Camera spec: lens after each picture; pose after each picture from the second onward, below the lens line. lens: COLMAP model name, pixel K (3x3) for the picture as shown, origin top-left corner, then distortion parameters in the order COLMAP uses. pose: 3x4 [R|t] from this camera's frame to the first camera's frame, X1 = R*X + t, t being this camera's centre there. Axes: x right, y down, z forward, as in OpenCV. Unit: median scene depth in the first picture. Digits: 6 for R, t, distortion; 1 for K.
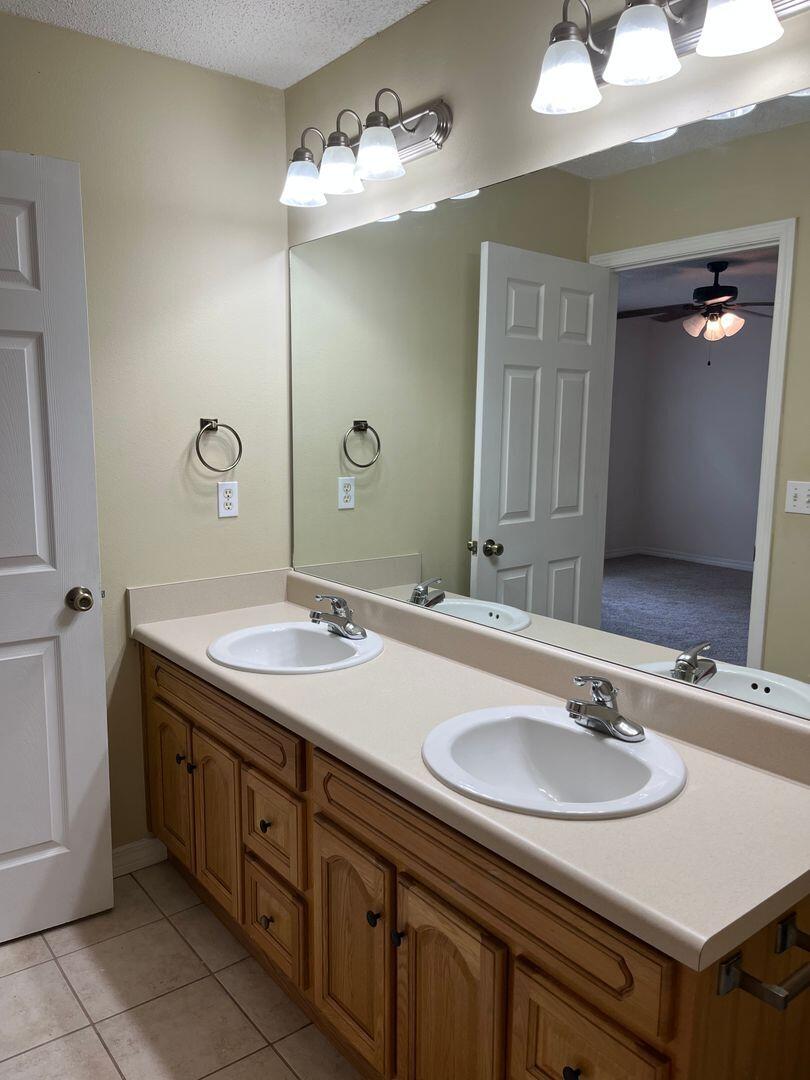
lens RADIAL K [[816.0, 0, 396.9], [0, 816.0, 545.2], [0, 0, 1]] dist [0.004458, 0.001220]
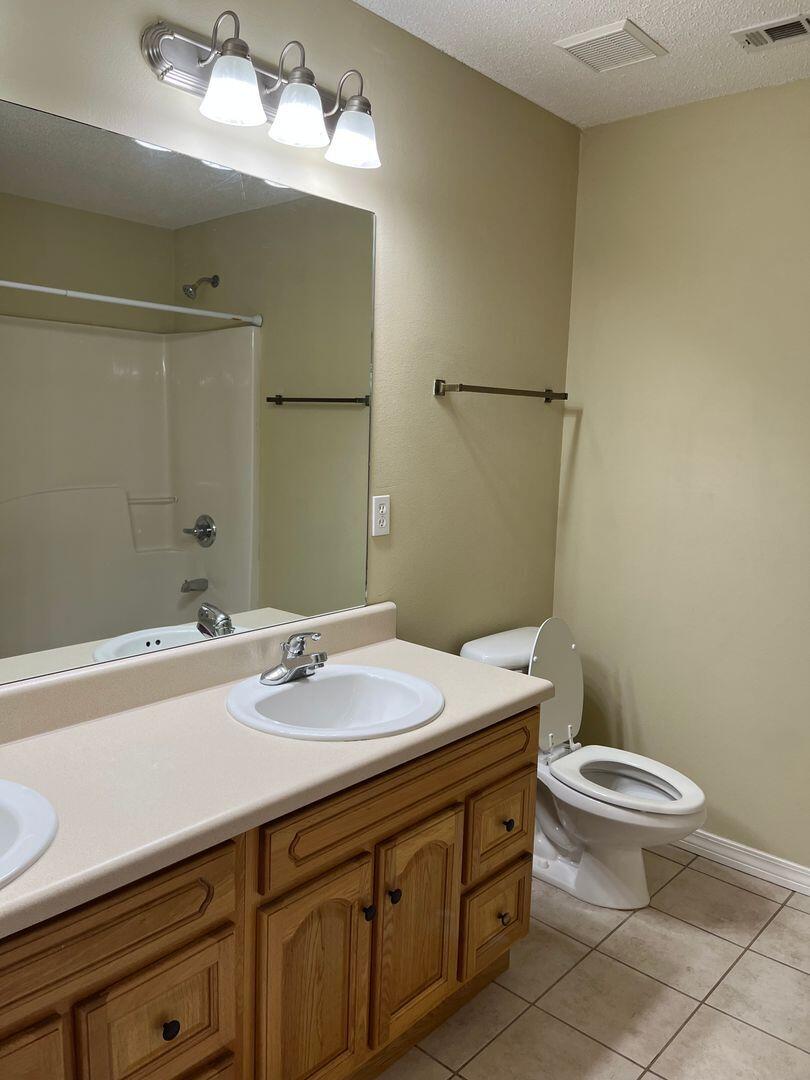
lens RADIAL K [[816.0, 0, 396.9], [0, 816.0, 545.2], [0, 0, 1]] dist [0.004458, 0.001220]
pose [[-0.183527, -0.165461, 0.968990, -0.948819], [0.105977, 0.976657, 0.186842, -0.179902], [-0.977285, 0.136982, -0.161708, 1.062041]]
